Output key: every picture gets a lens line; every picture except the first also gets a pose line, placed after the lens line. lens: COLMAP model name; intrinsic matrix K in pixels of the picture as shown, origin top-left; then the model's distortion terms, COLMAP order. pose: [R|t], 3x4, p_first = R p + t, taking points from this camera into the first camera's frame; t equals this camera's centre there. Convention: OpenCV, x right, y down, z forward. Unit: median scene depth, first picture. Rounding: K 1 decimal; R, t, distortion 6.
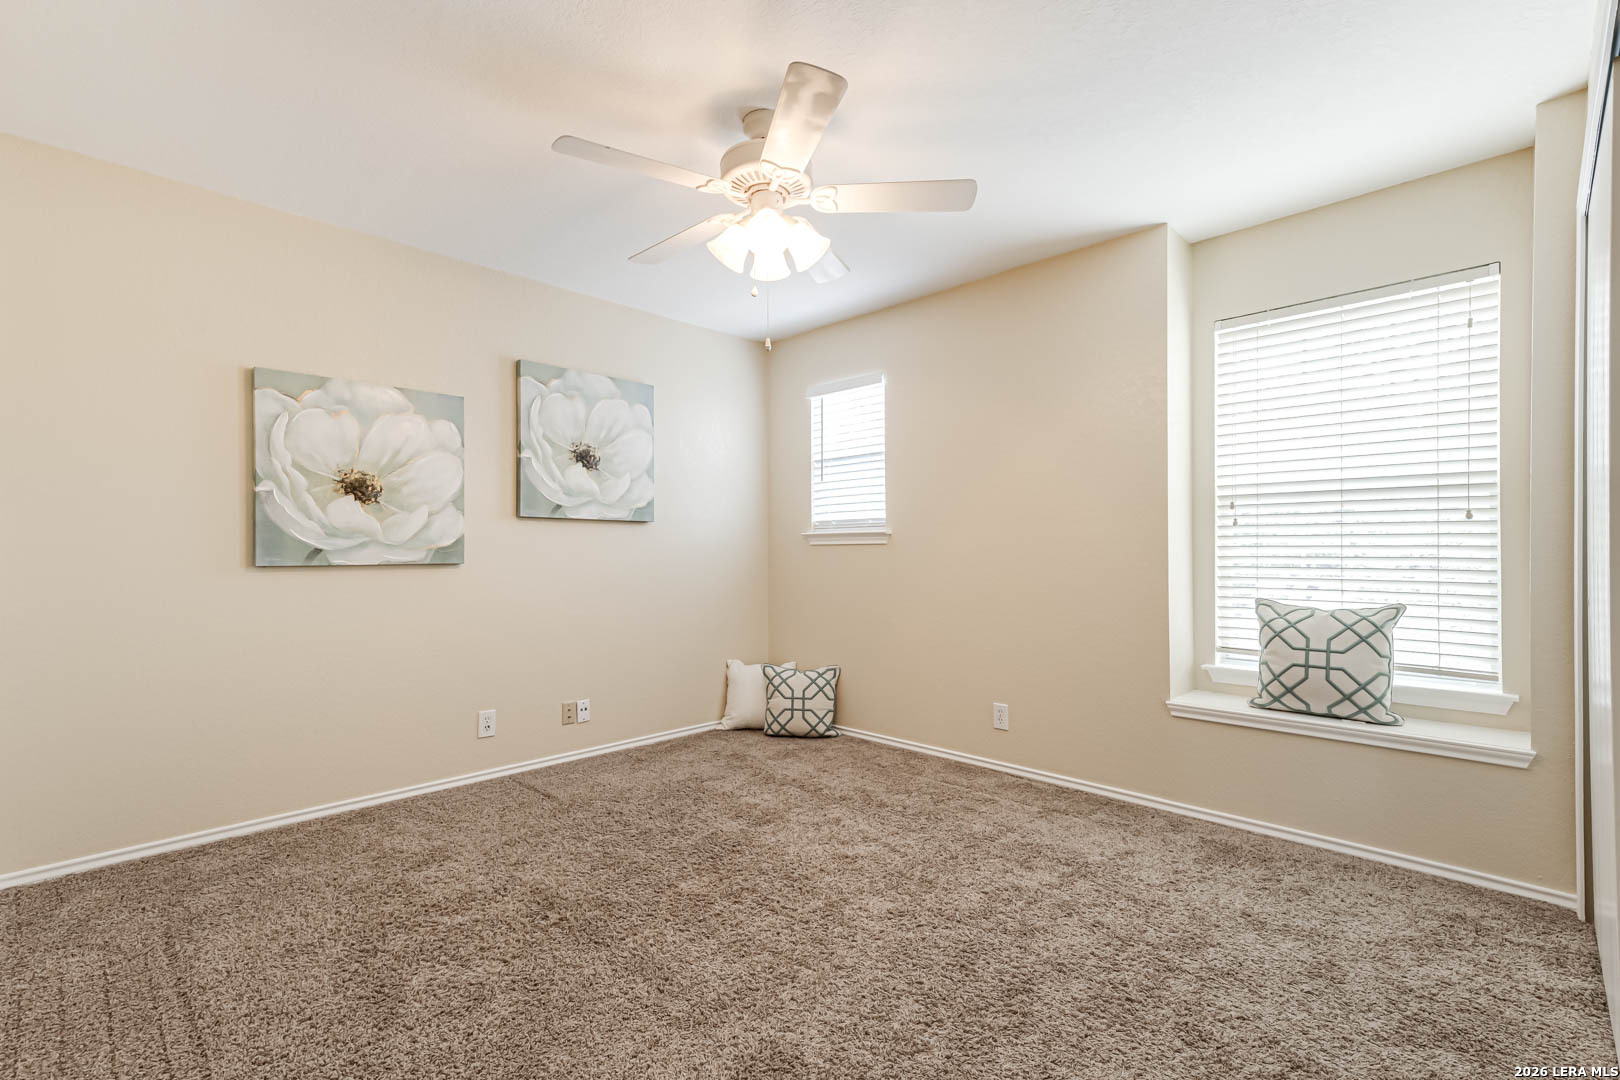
lens RADIAL K [[727.2, 0, 813.6], [0, 727.2, 550.4], [0, 0, 1]] dist [0.013672, 0.000265]
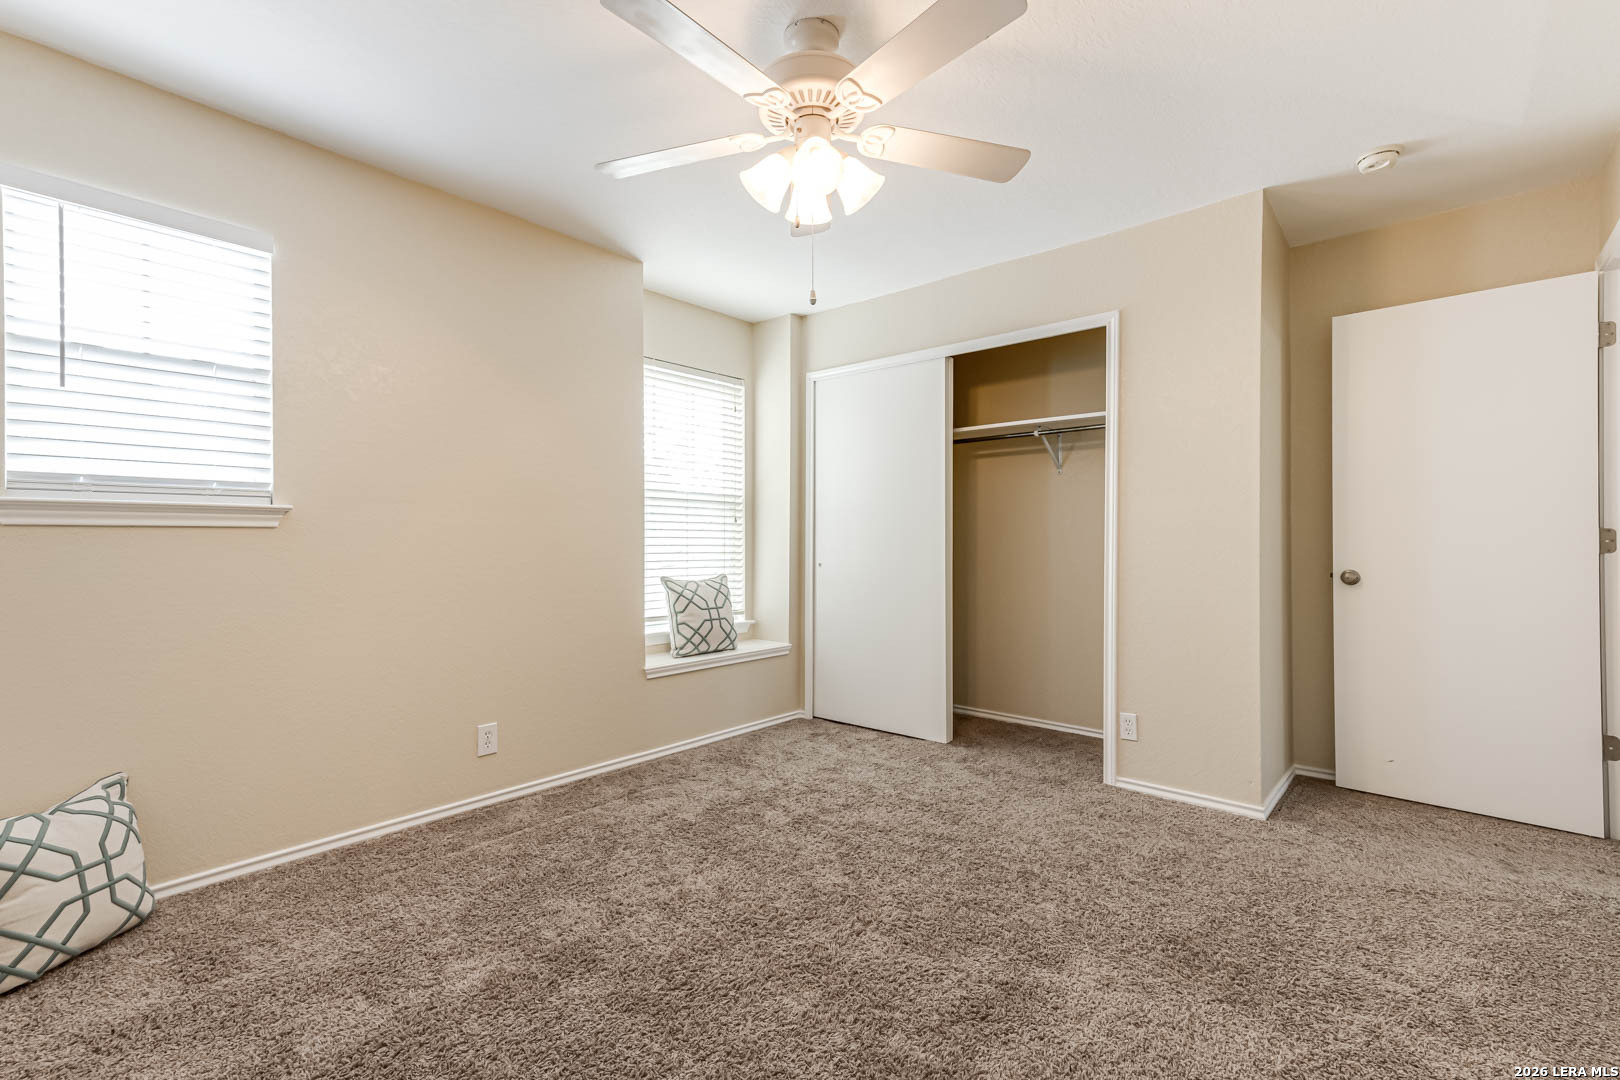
lens RADIAL K [[727.2, 0, 778.4], [0, 727.2, 530.9], [0, 0, 1]] dist [0.013672, 0.000265]
pose [[-0.049472, 0.020047, 0.998574, -0.694476], [0.001463, 0.999799, -0.019999, 0.008760], [-0.998774, 0.000471, -0.049492, 0.827209]]
